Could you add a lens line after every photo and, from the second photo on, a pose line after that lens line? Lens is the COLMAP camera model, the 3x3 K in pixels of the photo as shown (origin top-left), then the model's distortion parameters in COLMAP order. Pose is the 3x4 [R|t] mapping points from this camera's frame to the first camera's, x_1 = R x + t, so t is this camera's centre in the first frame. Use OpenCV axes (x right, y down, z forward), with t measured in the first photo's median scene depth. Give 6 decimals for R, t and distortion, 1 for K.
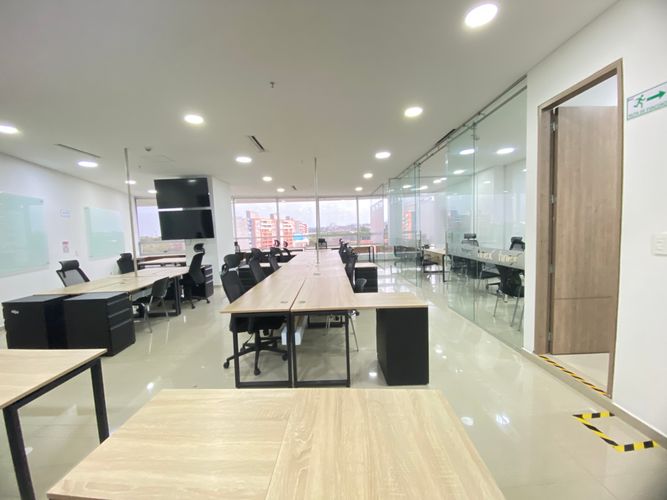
lens RADIAL K [[274.2, 0, 328.3], [0, 274.2, 248.5], [0, 0, 1]] dist [-0.000295, -0.000429]
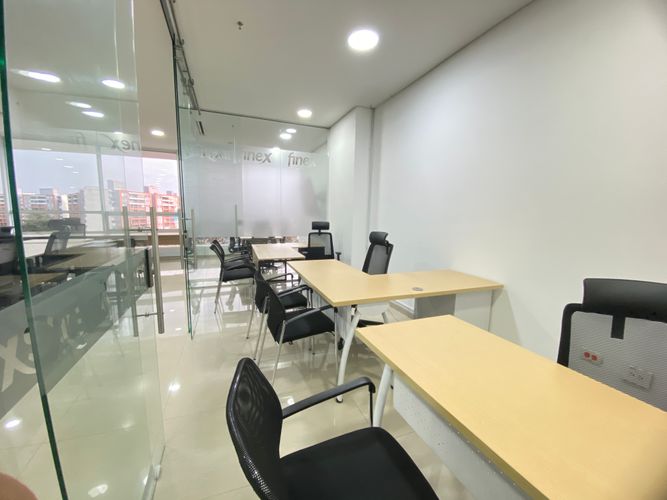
lens RADIAL K [[265.9, 0, 333.5], [0, 265.9, 253.3], [0, 0, 1]] dist [-0.010761, -0.000280]
pose [[0.926826, 0.003002, 0.375480, 0.426355], [-0.033012, 0.996747, 0.073517, -0.035998], [-0.374038, -0.080533, 0.923910, 0.577001]]
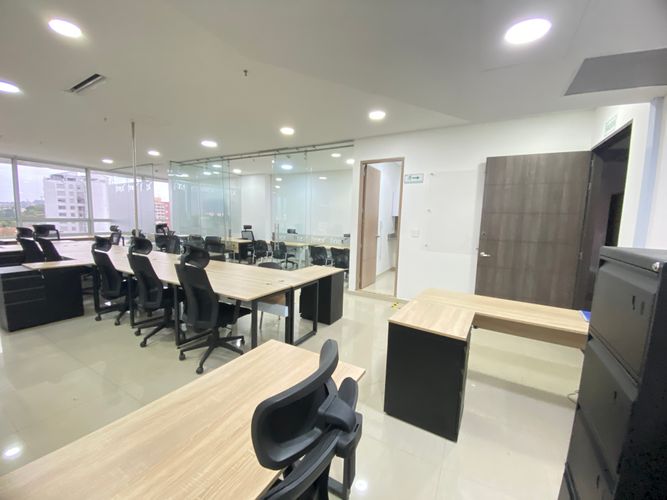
lens RADIAL K [[274.2, 0, 328.3], [0, 274.2, 248.5], [0, 0, 1]] dist [-0.000295, -0.000429]
pose [[0.495481, -0.039451, 0.867722, -0.490495], [0.009359, 0.999153, 0.040083, 0.007206], [-0.868568, -0.011739, 0.495430, 0.115515]]
